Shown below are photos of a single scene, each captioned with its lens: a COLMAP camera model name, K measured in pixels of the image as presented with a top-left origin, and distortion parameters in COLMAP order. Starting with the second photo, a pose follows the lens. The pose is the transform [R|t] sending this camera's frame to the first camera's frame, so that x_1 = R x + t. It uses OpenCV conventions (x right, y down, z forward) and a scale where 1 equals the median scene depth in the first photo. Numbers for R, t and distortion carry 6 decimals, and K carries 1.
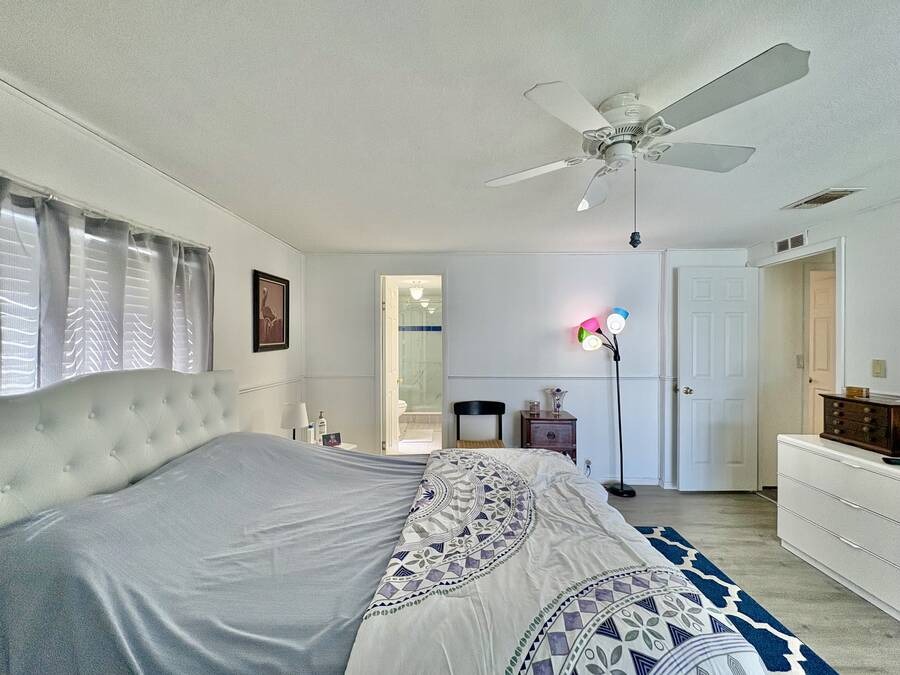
lens RADIAL K [[357.6, 0, 449.3], [0, 357.6, 338.5], [0, 0, 1]] dist [-0.001818, -0.000169]
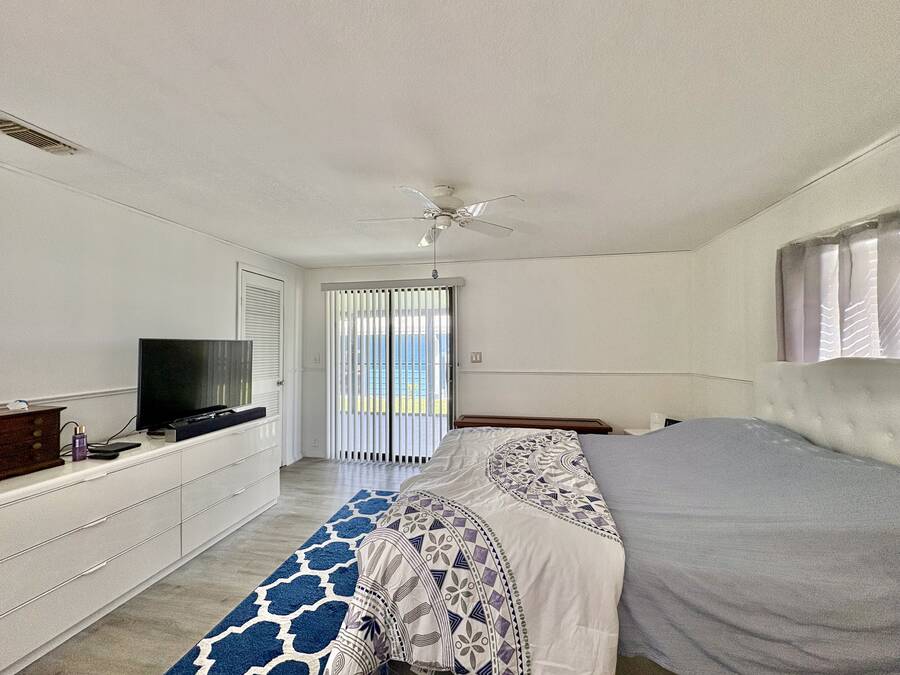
lens RADIAL K [[357.6, 0, 449.3], [0, 357.6, 338.5], [0, 0, 1]] dist [-0.001818, -0.000169]
pose [[-0.986322, 0.010998, 0.164461, 0.116814], [0.007872, 0.999776, -0.019643, 0.034283], [-0.164640, -0.018079, -0.986188, 1.653678]]
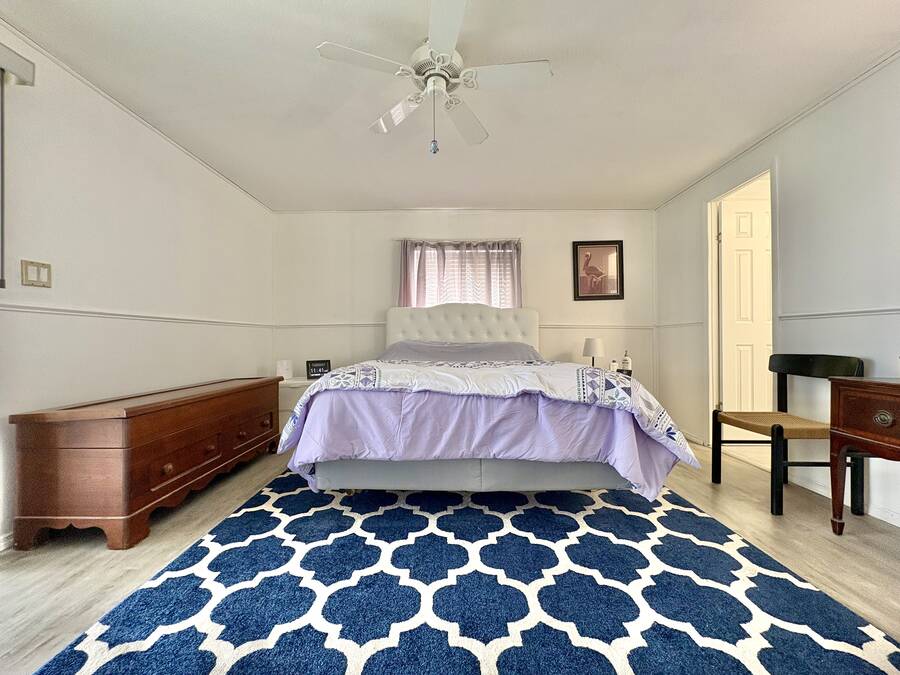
lens RADIAL K [[357.6, 0, 449.3], [0, 357.6, 338.5], [0, 0, 1]] dist [-0.001818, -0.000169]
pose [[0.006944, -0.001906, -0.999974, 1.124751], [0.000913, 0.999998, -0.001899, 0.250240], [0.999975, -0.000900, 0.006946, 0.650540]]
